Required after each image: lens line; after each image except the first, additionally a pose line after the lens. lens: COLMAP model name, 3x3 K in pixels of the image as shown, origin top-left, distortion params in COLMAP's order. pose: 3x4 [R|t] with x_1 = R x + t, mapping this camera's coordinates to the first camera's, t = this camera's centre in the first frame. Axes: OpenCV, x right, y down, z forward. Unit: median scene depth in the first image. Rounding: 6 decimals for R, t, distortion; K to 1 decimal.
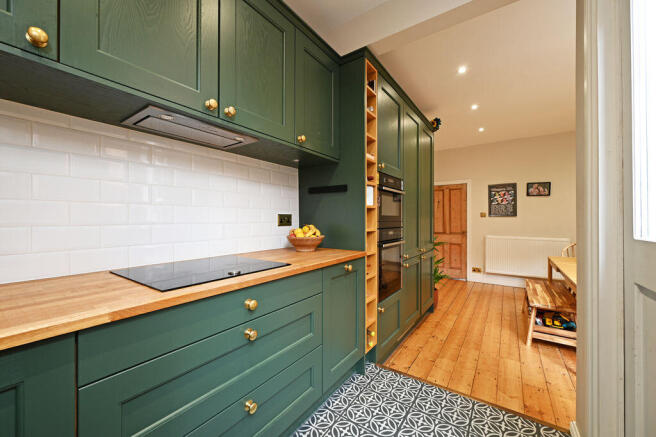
lens RADIAL K [[256.8, 0, 328.0], [0, 256.8, 218.5], [0, 0, 1]] dist [0.001022, -0.000042]
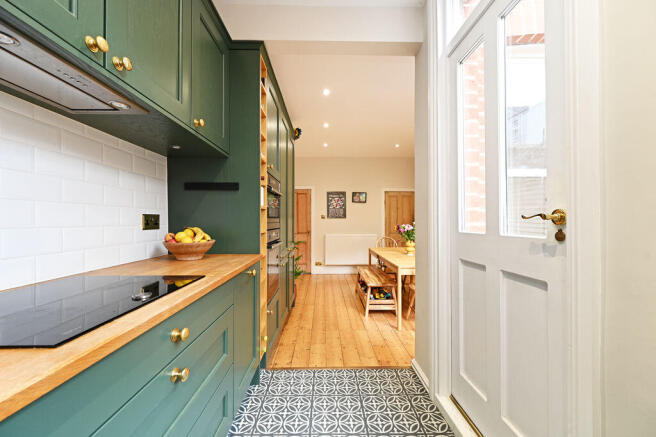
lens RADIAL K [[256.9, 0, 328.0], [0, 256.9, 218.5], [0, 0, 1]] dist [-0.000349, -0.000037]
pose [[0.807291, 0.002823, 0.590147, -0.156495], [-0.000120, 0.999989, -0.004619, -0.000014], [-0.590154, 0.003658, 0.807282, 0.056273]]
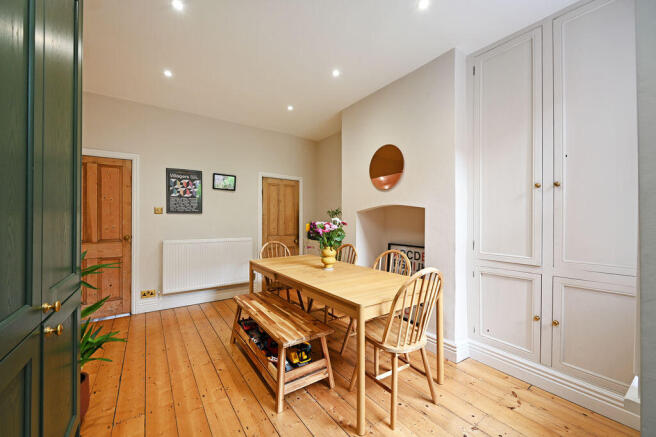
lens RADIAL K [[256.9, 0, 328.0], [0, 256.9, 218.5], [0, 0, 1]] dist [-0.000349, -0.000037]
pose [[0.338506, 0.005642, 0.940947, 0.225080], [0.000829, 0.999980, -0.006294, 0.023440], [-0.940964, 0.002911, 0.338495, 0.681918]]
